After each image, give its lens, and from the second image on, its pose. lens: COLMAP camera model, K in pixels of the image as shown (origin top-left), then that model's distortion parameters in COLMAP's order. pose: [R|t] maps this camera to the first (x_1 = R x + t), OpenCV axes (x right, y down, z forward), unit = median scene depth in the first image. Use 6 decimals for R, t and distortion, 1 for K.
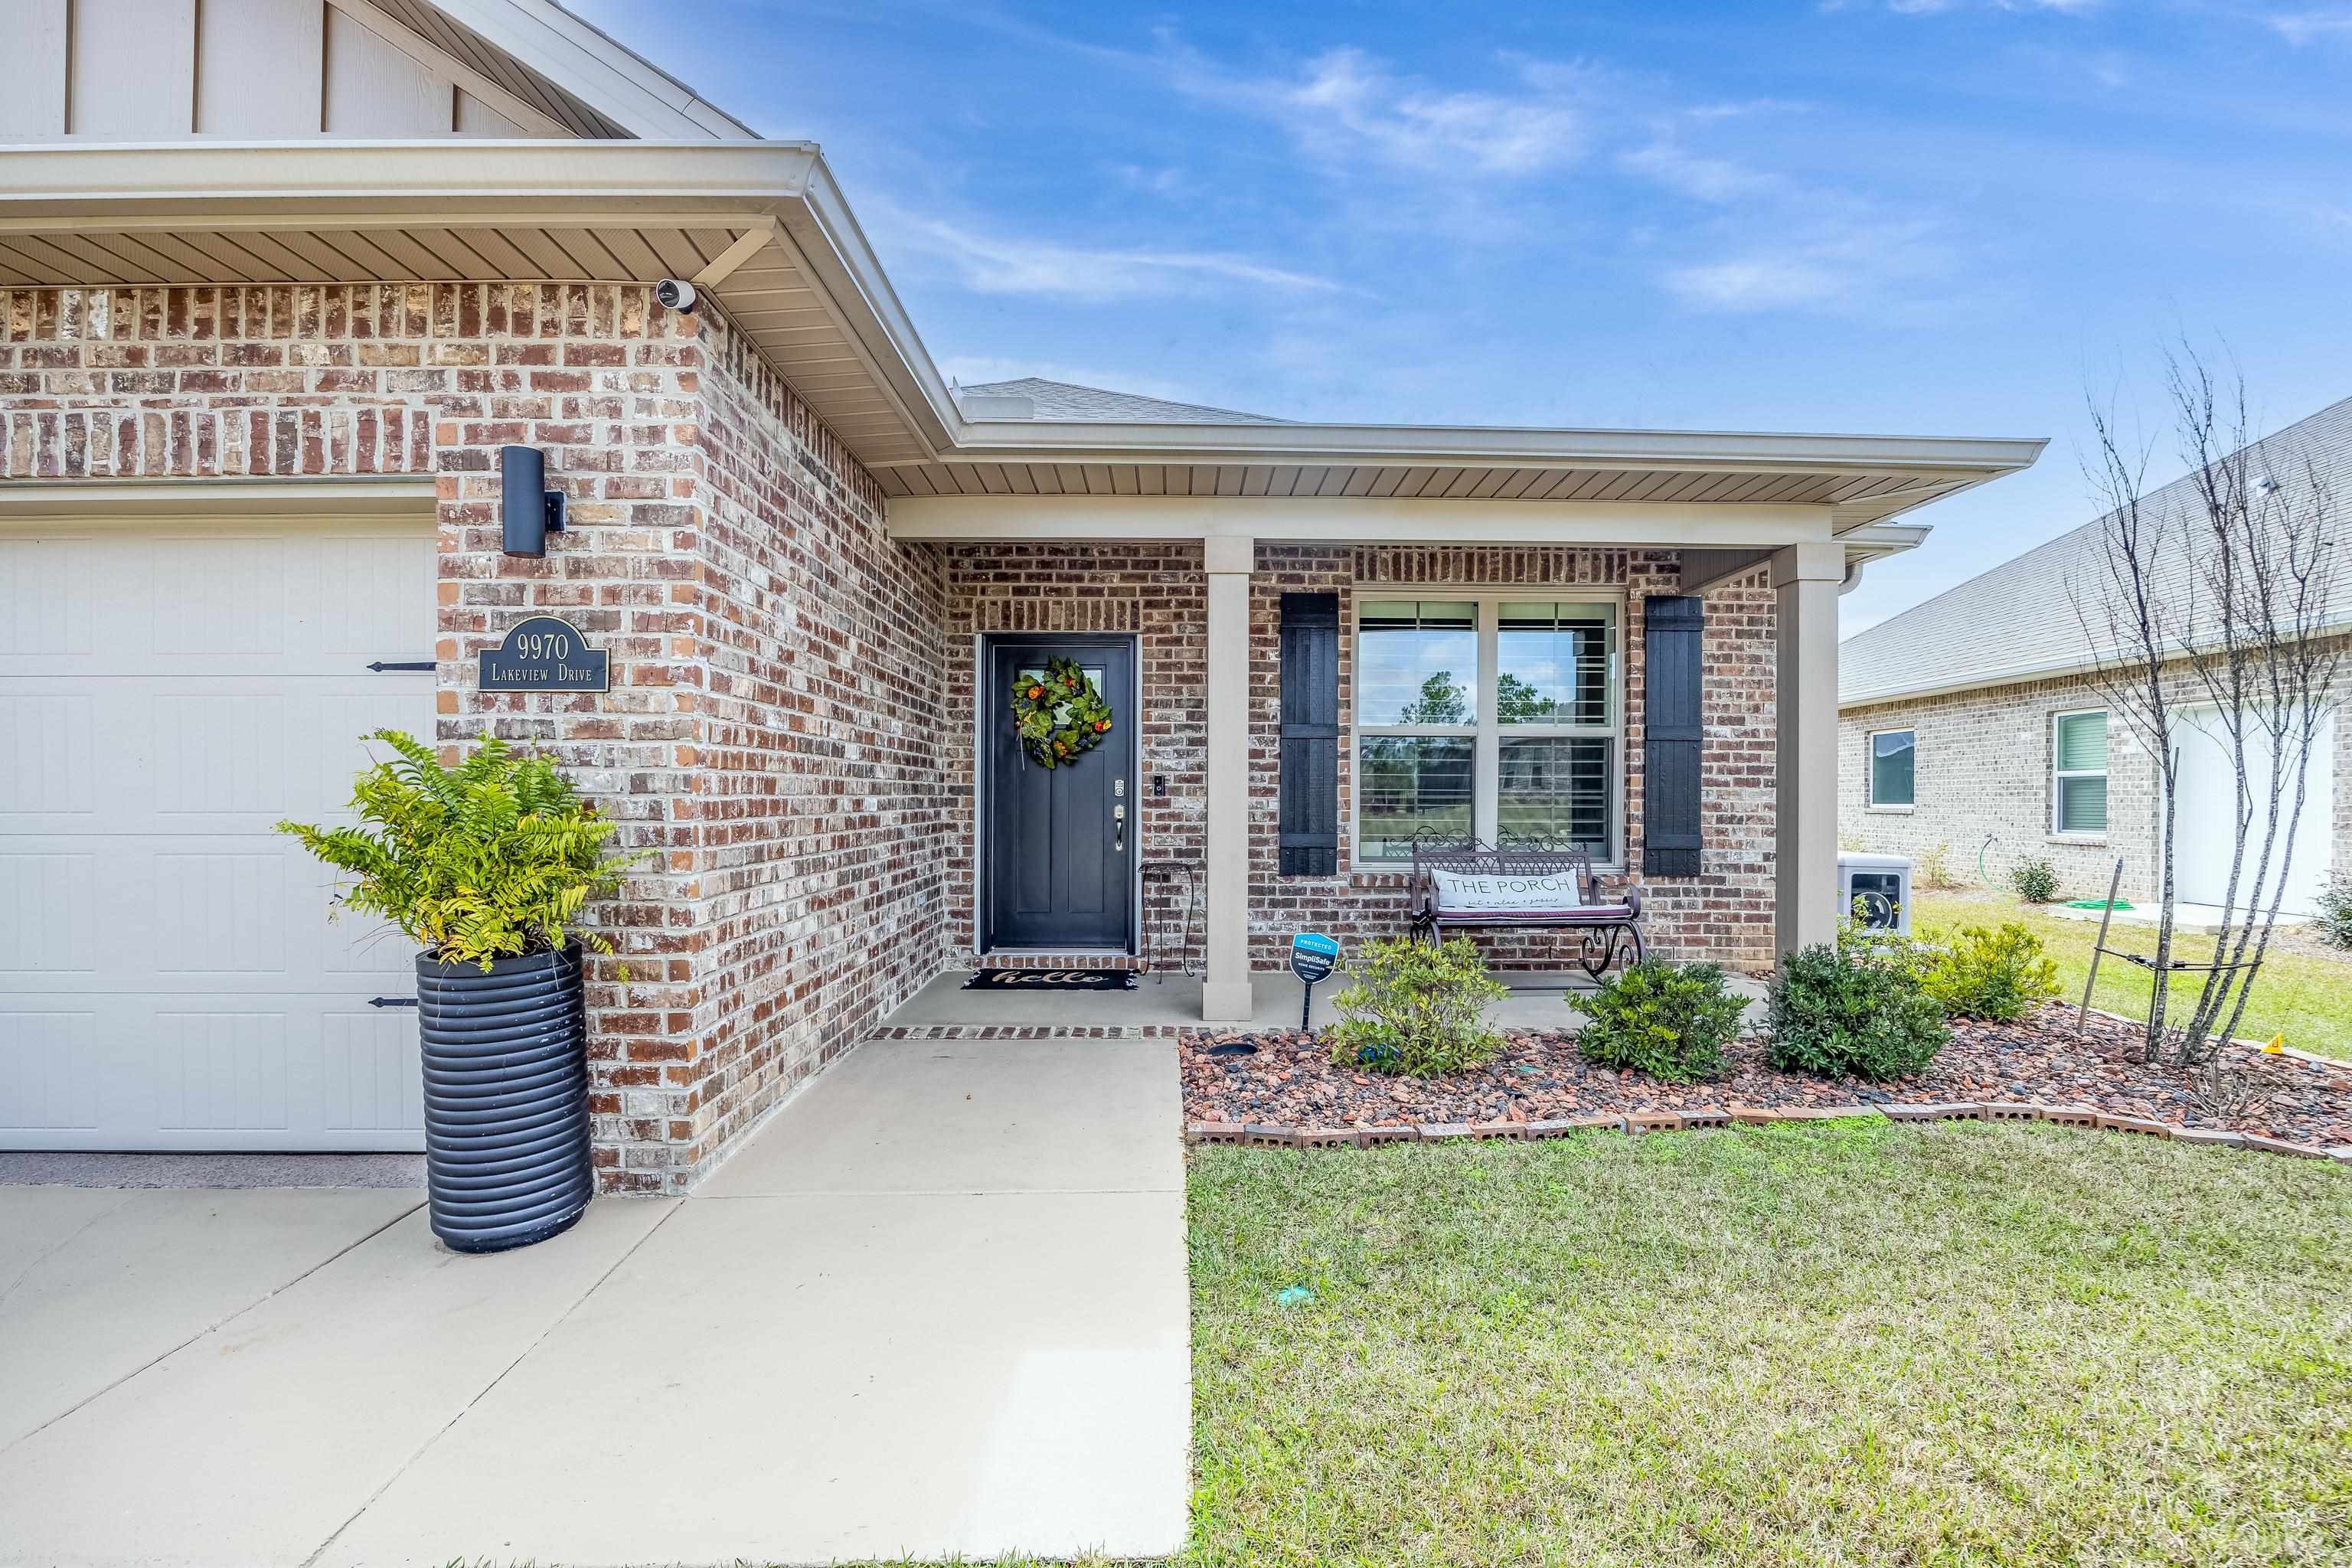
lens RADIAL K [[1069.0, 0, 1170.1], [0, 1069.0, 802.5], [0, 0, 1]] dist [-0.024150, -0.000469]
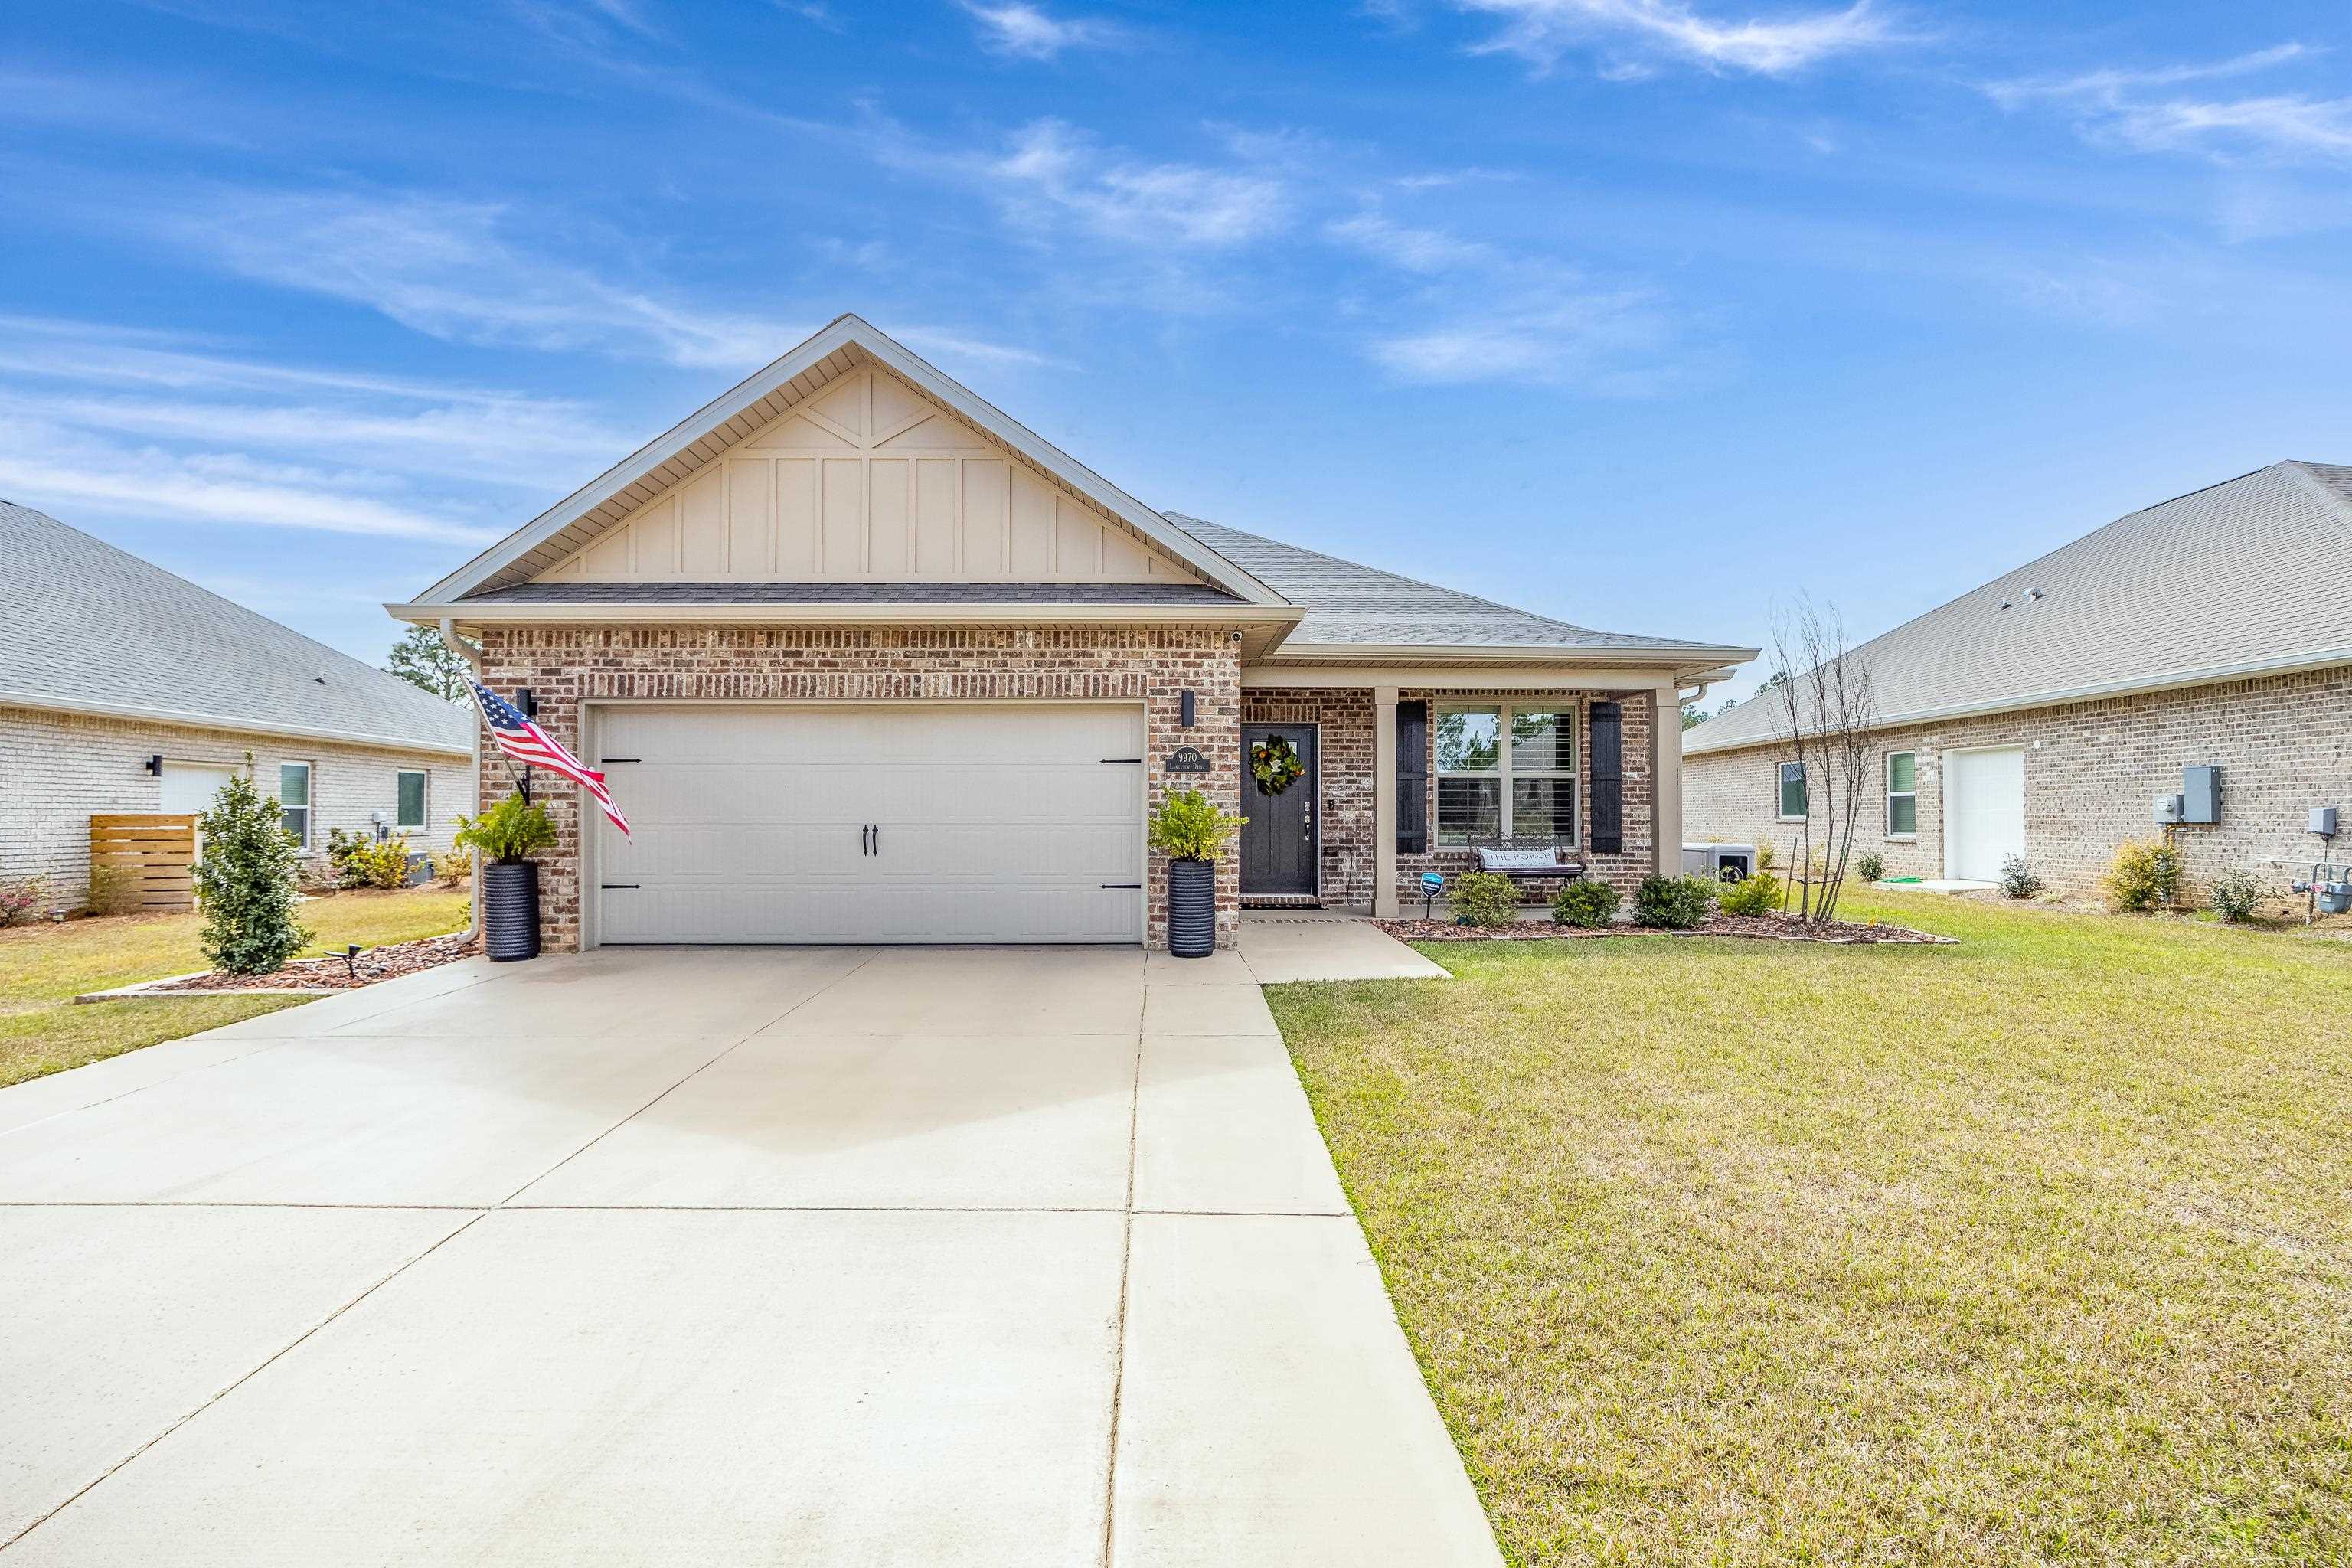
lens RADIAL K [[1069.0, 0, 1179.4], [0, 1069.0, 788.8], [0, 0, 1]] dist [-0.024150, -0.000469]
pose [[0.999951, -0.001976, 0.009677, -0.330846], [0.002257, 0.999574, -0.029083, 0.011203], [-0.009615, 0.029104, 0.999530, -0.968083]]
